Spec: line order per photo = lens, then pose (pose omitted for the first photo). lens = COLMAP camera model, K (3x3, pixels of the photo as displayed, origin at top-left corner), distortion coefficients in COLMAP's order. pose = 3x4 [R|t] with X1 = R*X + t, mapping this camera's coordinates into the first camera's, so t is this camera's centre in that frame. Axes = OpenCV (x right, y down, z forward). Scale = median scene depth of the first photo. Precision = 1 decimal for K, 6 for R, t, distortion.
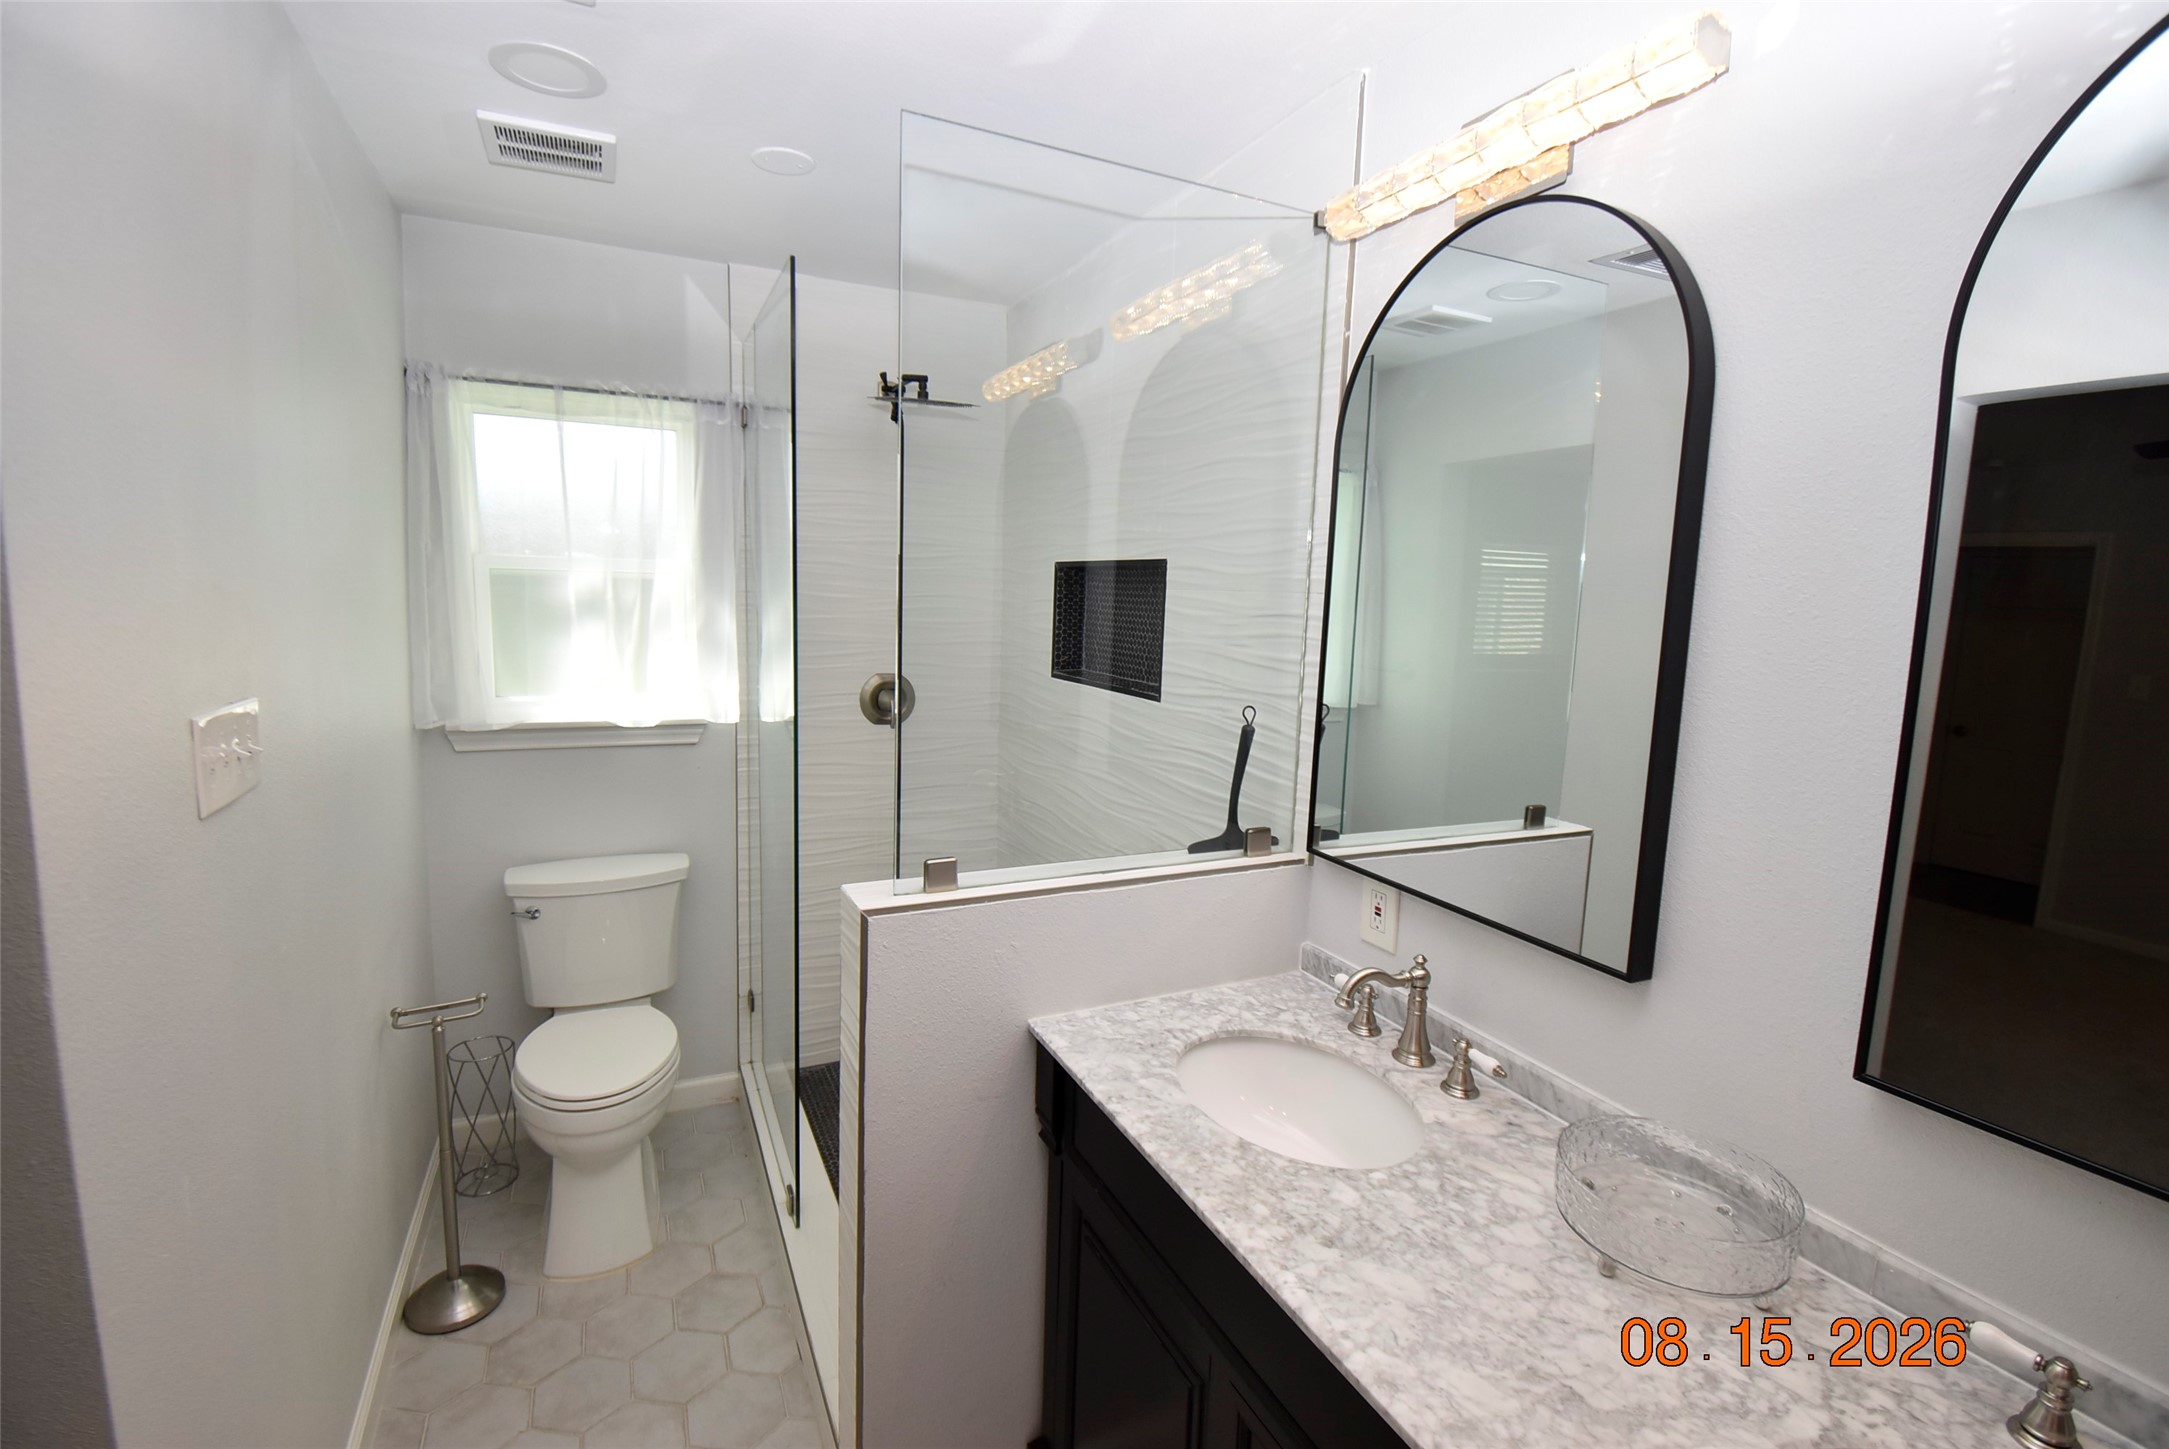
lens RADIAL K [[950.9, 0, 1070.7], [0, 950.9, 715.4], [0, 0, 1]] dist [0.012142, -0.015599]
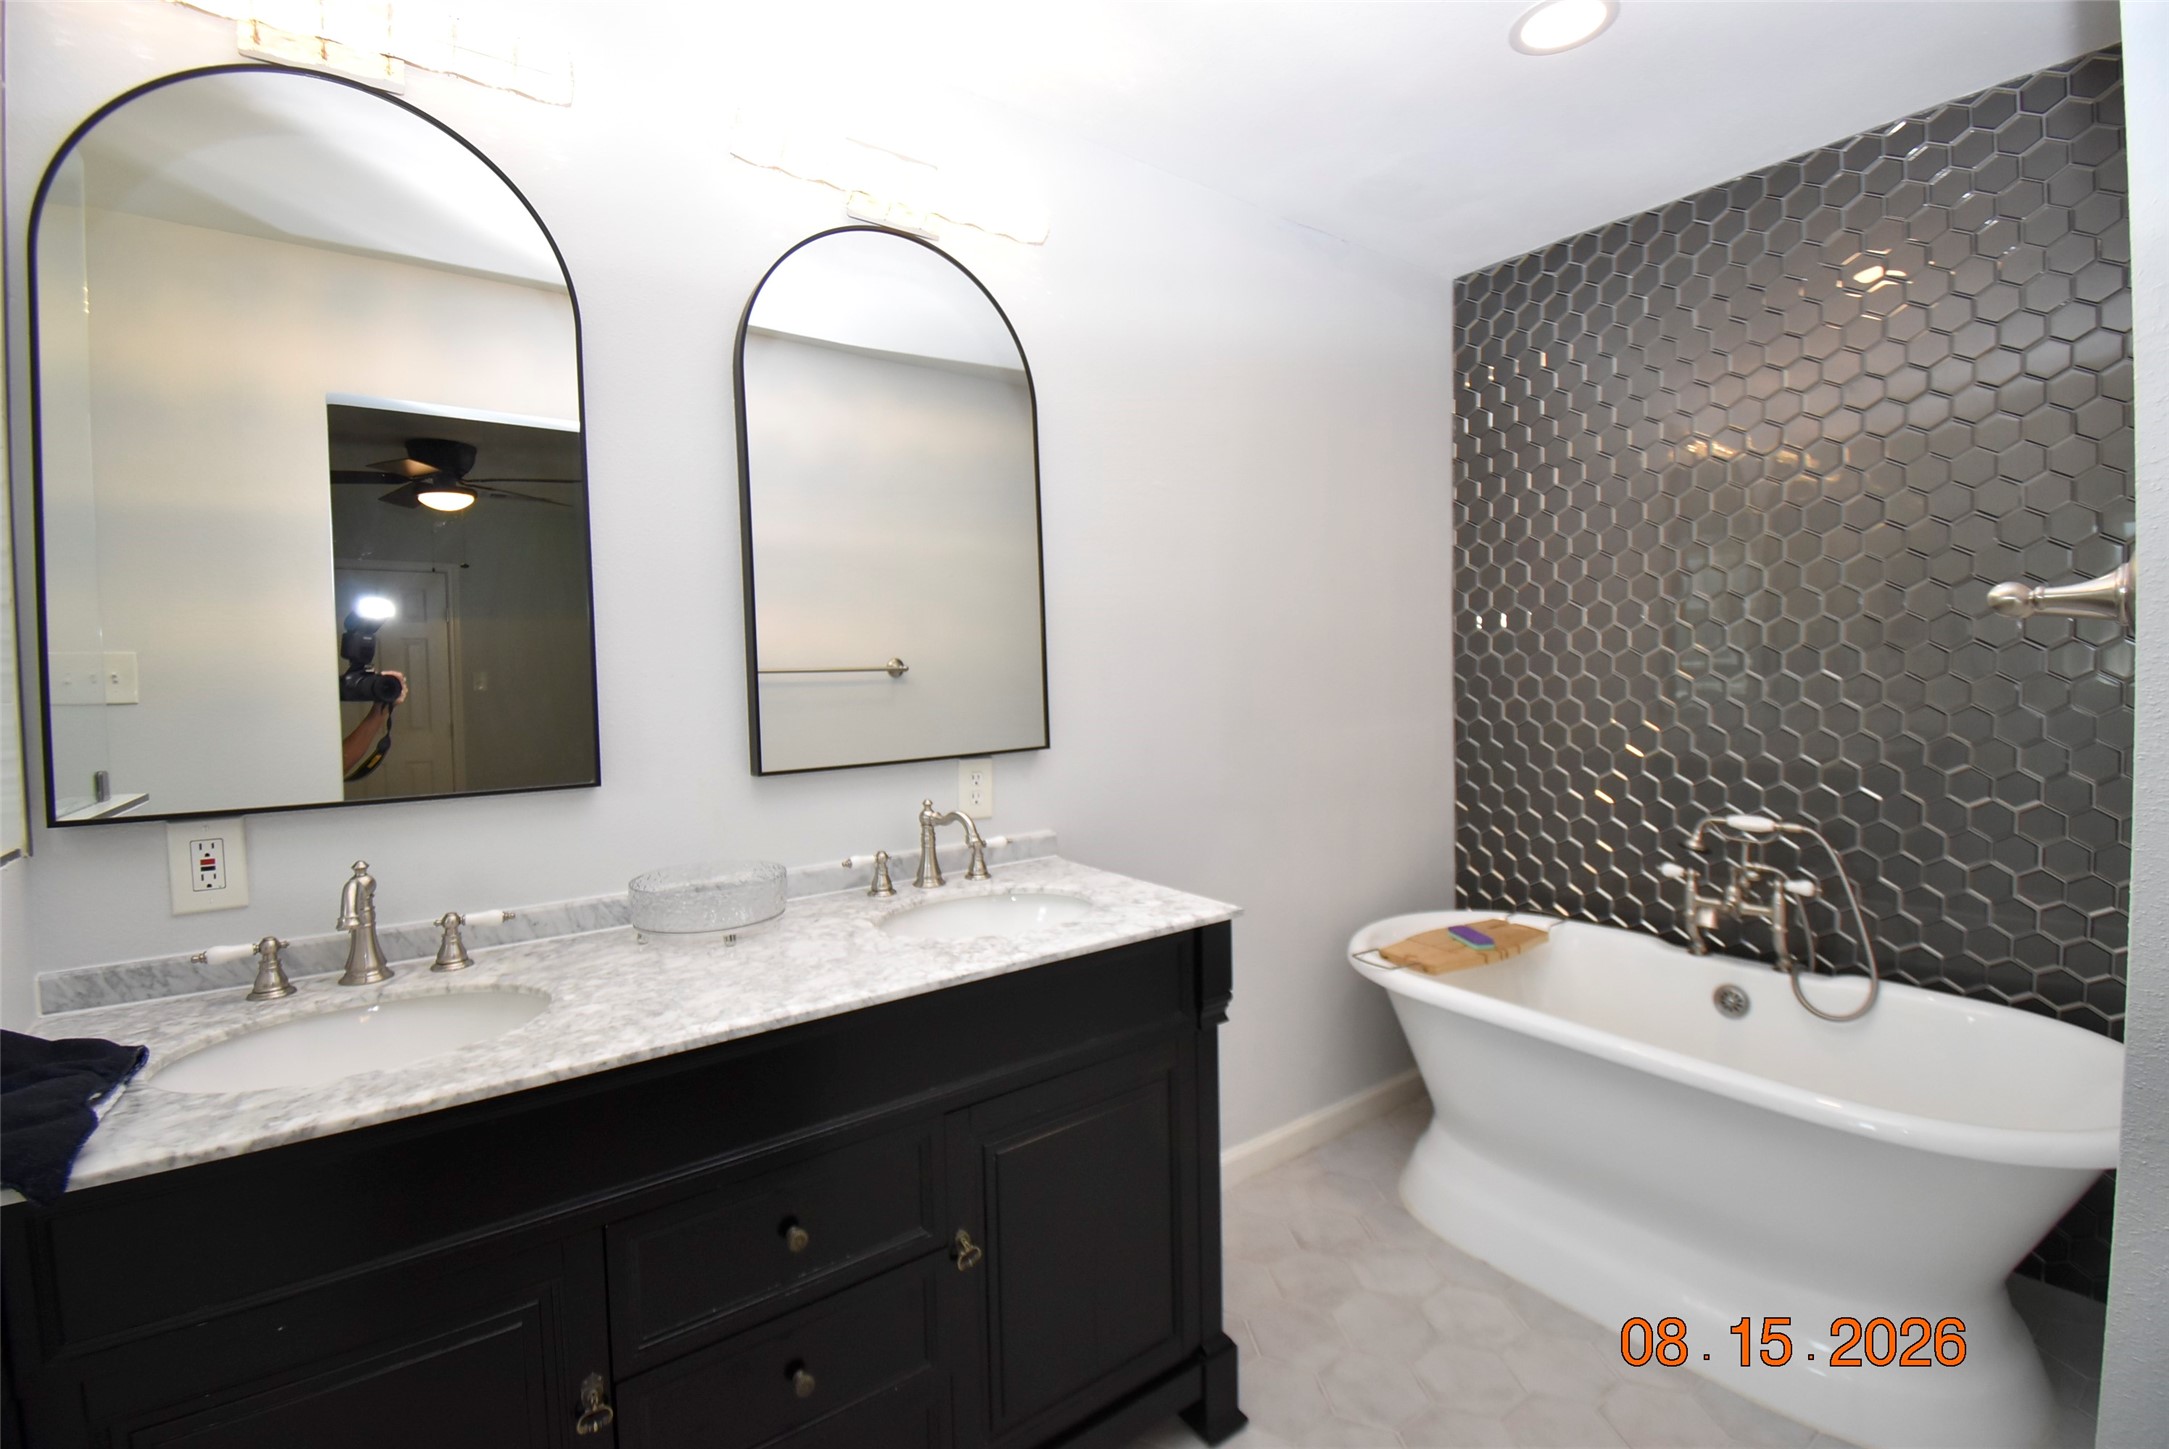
lens RADIAL K [[950.9, 0, 1075.0], [0, 950.9, 716.7], [0, 0, 1]] dist [0.012142, -0.015599]
pose [[-0.184129, -0.078983, 0.979724, -0.806851], [0.134285, 0.985399, 0.104678, 0.140666], [-0.973686, 0.150836, -0.170835, 0.592578]]
